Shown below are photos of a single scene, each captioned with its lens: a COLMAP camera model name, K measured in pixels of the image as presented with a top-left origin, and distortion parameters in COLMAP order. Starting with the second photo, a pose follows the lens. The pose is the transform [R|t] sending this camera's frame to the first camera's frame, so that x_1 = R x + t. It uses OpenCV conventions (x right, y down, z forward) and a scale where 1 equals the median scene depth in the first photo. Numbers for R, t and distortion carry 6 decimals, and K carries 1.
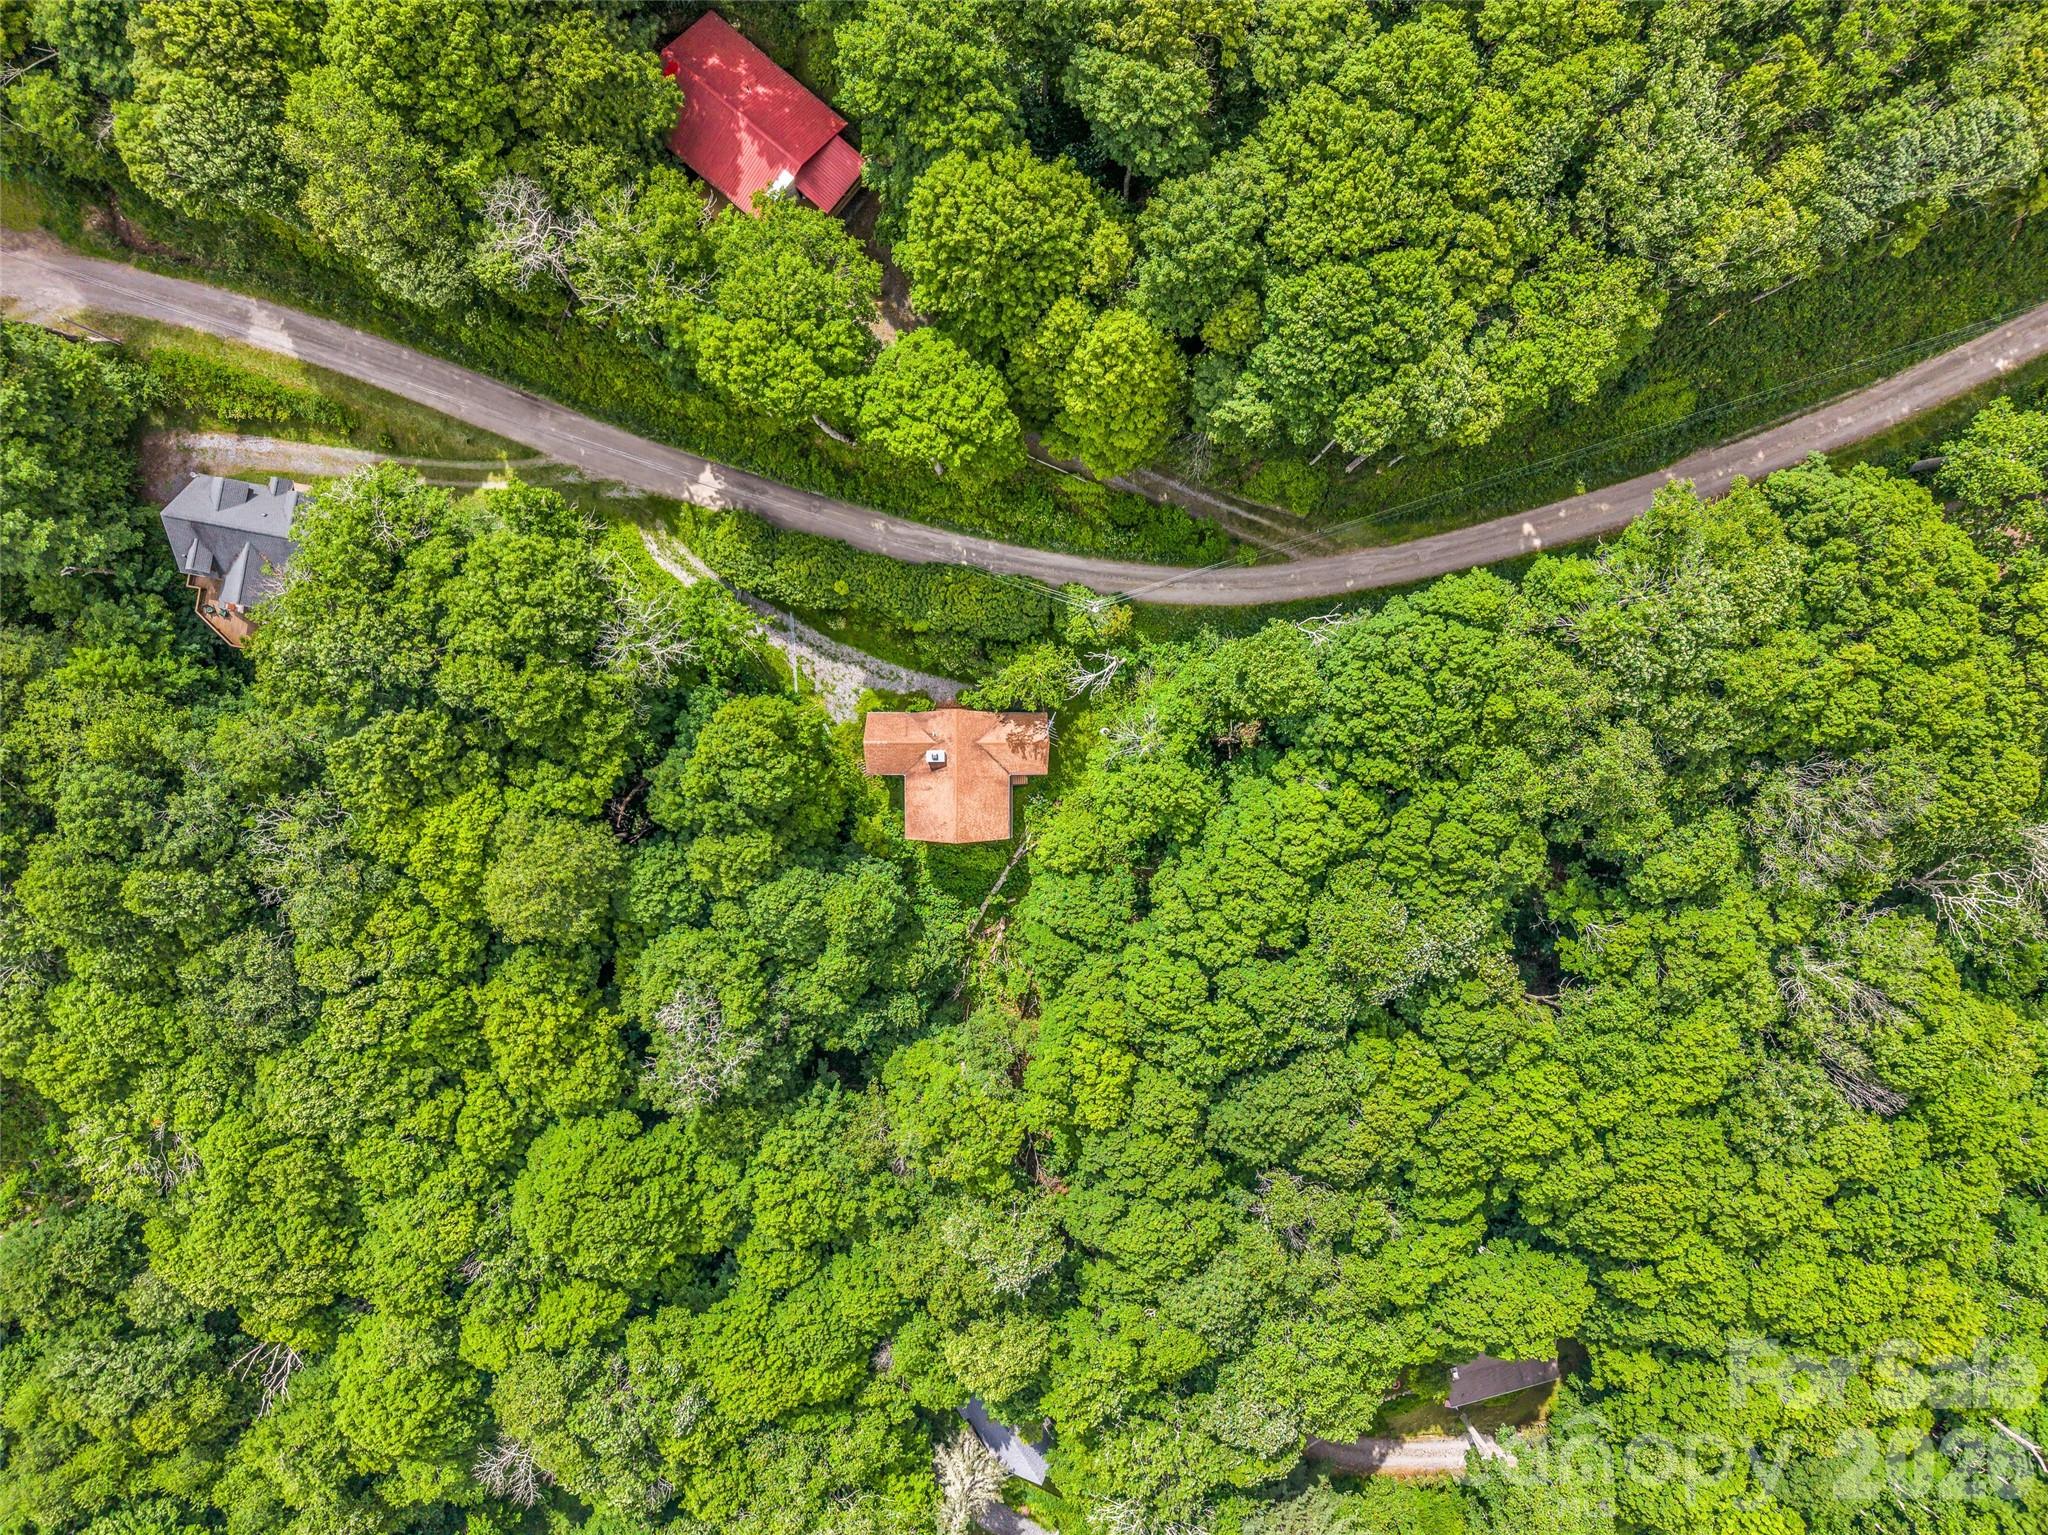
lens RADIAL K [[1421.9, 0, 1002.2], [0, 1421.9, 764.2], [0, 0, 1]] dist [-0.003415, 0.002199]
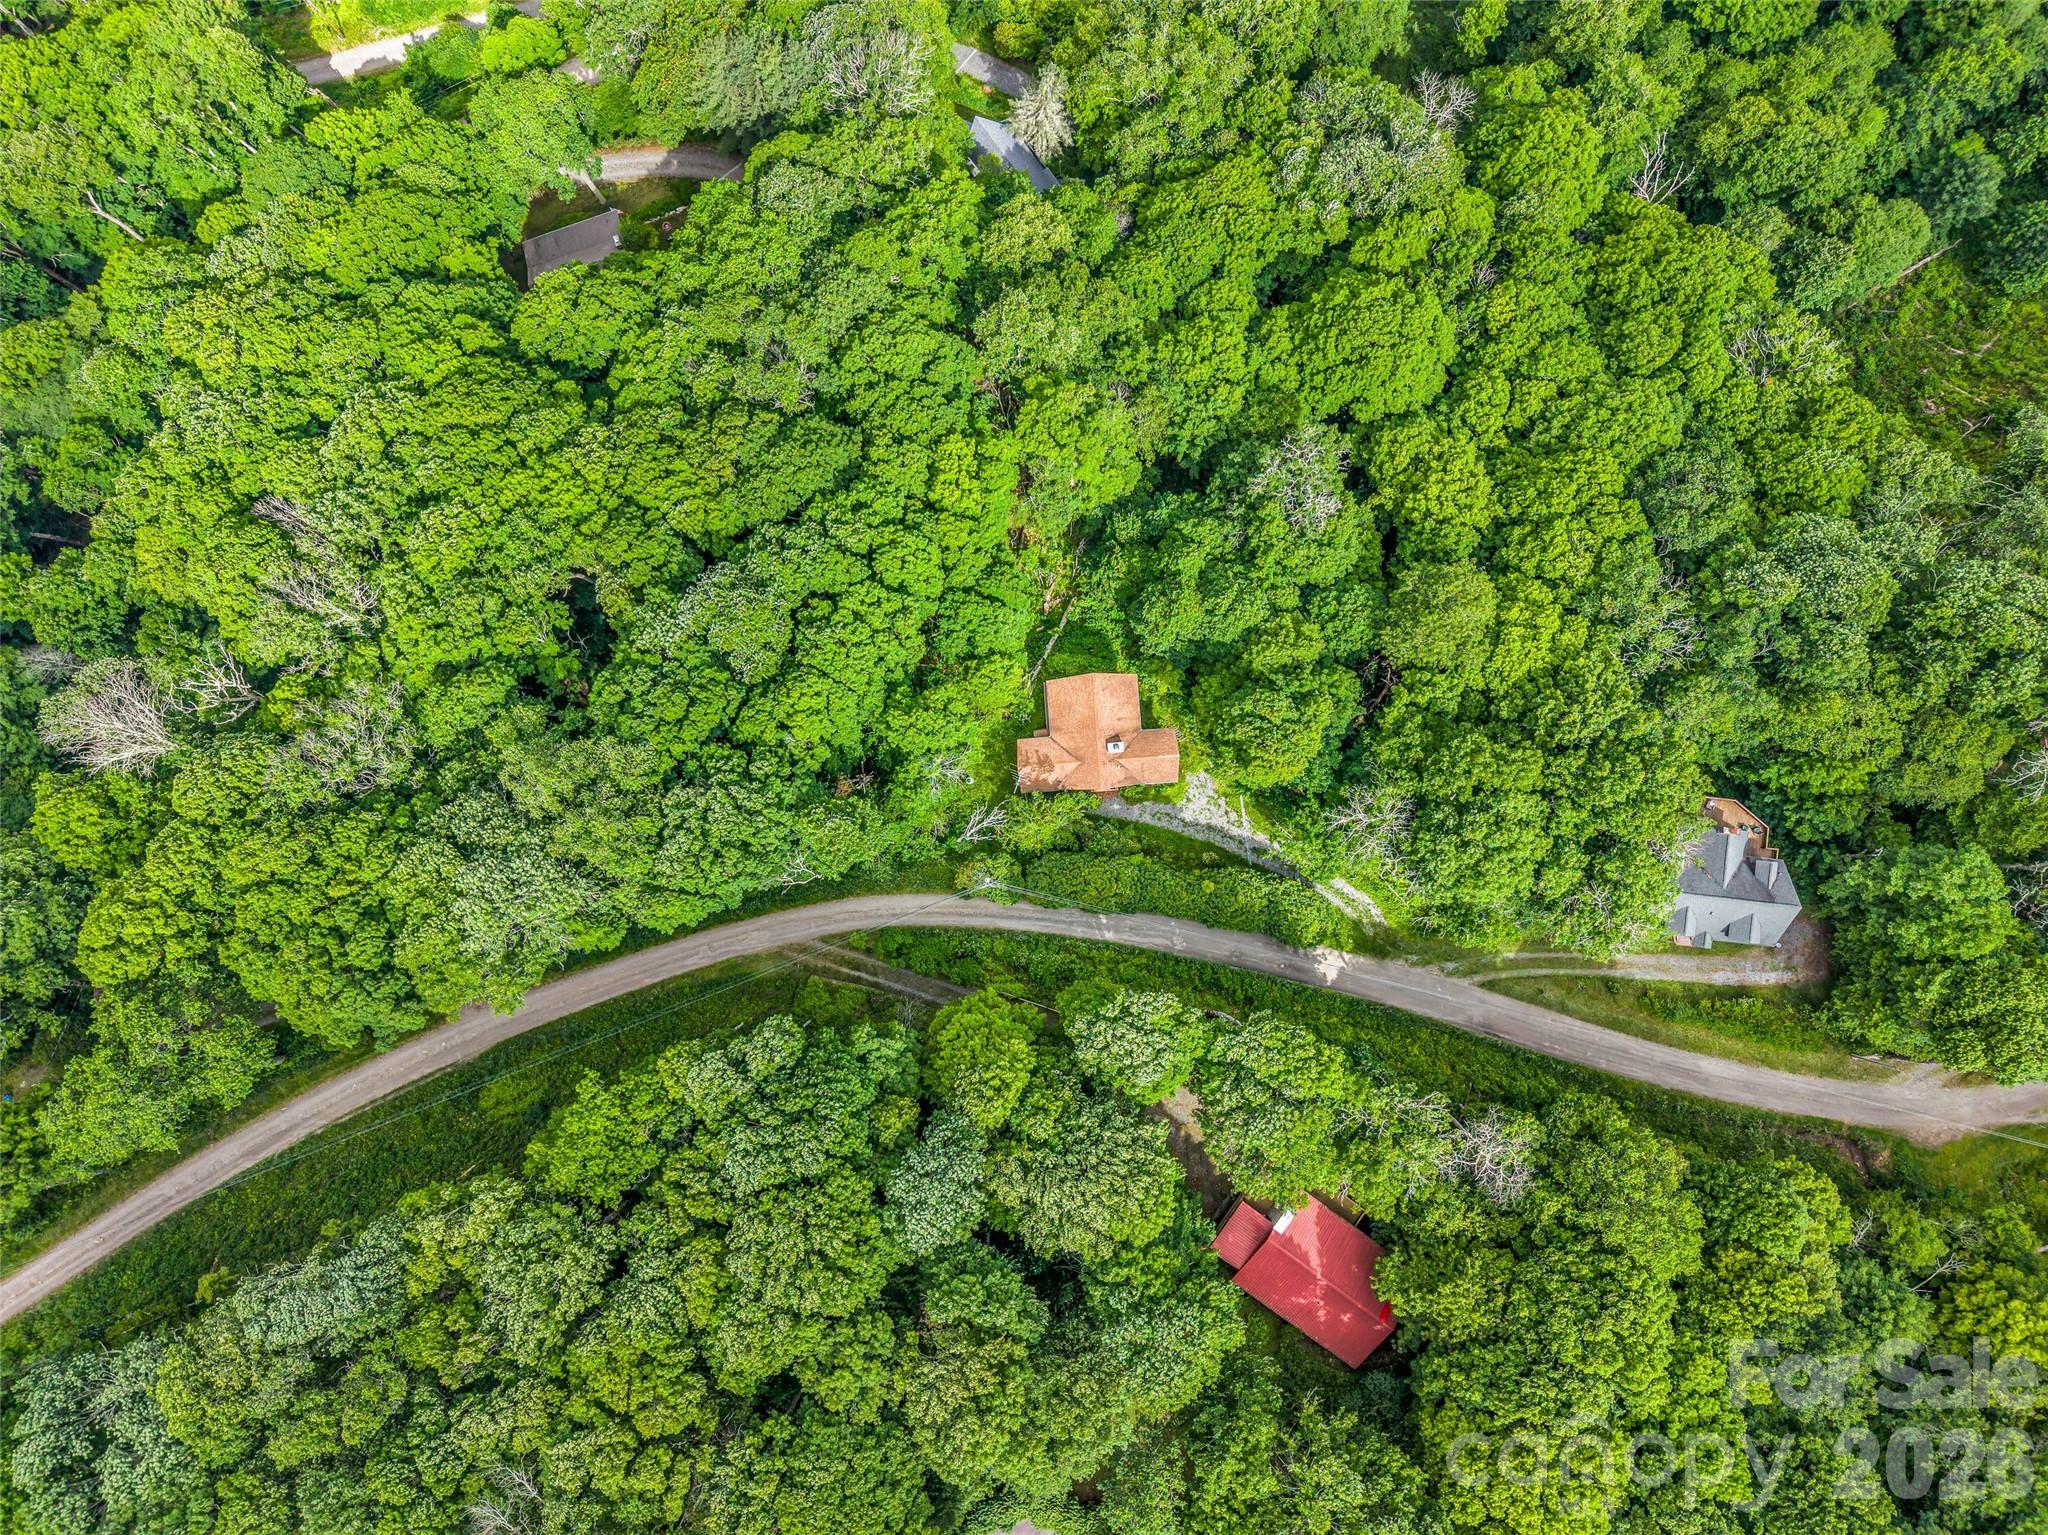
lens RADIAL K [[1438.7, 0, 1024.0], [0, 1438.7, 767.5], [0, 0, 1]] dist [0.004640, -0.002269]
pose [[-0.997552, 0.069306, 0.009302, 0.017597], [-0.069169, -0.997502, 0.014329, -0.033724], [0.010271, 0.013651, 0.999854, -0.166768]]
